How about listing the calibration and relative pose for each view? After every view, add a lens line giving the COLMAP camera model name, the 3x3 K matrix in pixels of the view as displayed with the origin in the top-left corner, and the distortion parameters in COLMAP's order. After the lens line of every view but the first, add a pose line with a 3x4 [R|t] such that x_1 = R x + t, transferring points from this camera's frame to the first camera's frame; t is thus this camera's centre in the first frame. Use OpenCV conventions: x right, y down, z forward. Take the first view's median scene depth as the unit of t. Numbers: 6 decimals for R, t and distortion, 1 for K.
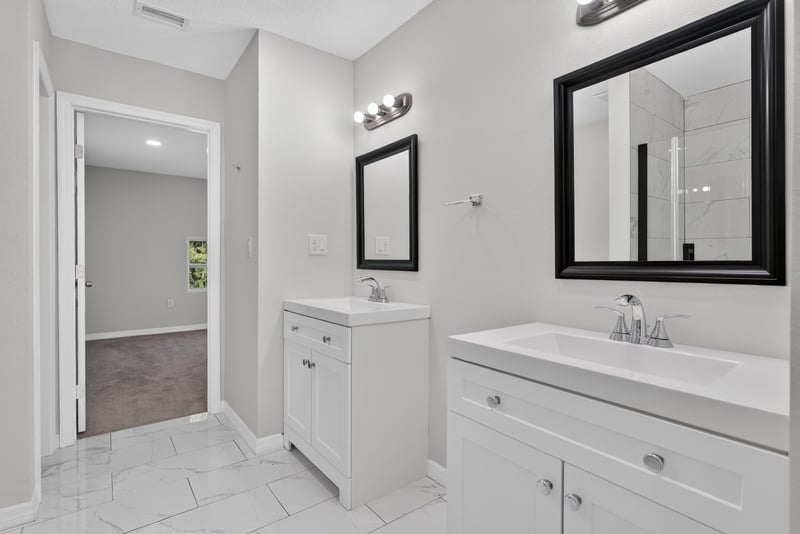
lens RADIAL K [[389.0, 0, 404.4], [0, 389.0, 259.7], [0, 0, 1]] dist [-0.000157, -0.000648]
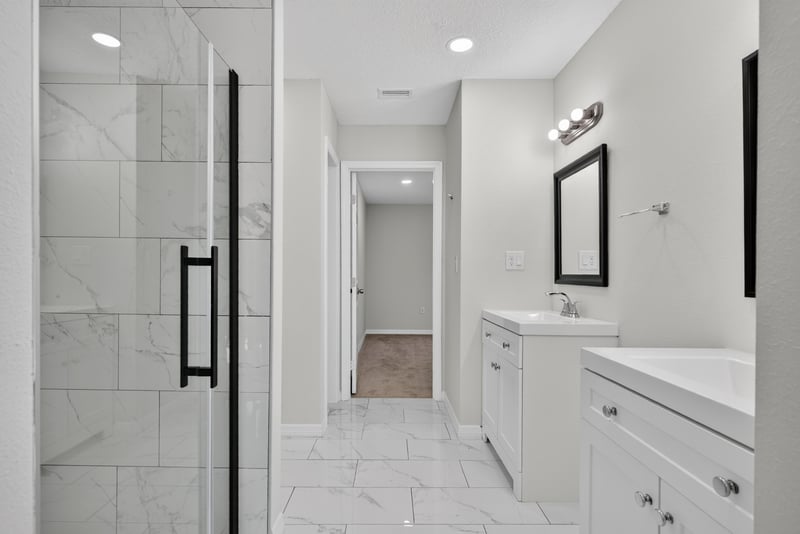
lens RADIAL K [[395.9, 0, 394.4], [0, 395.9, 273.4], [0, 0, 1]] dist [0.001155, -0.001104]
pose [[0.794745, 0.000357, -0.606943, 0.193719], [-0.002602, 0.999993, -0.002819, 0.001550], [0.606937, 0.003819, 0.794740, -0.083814]]
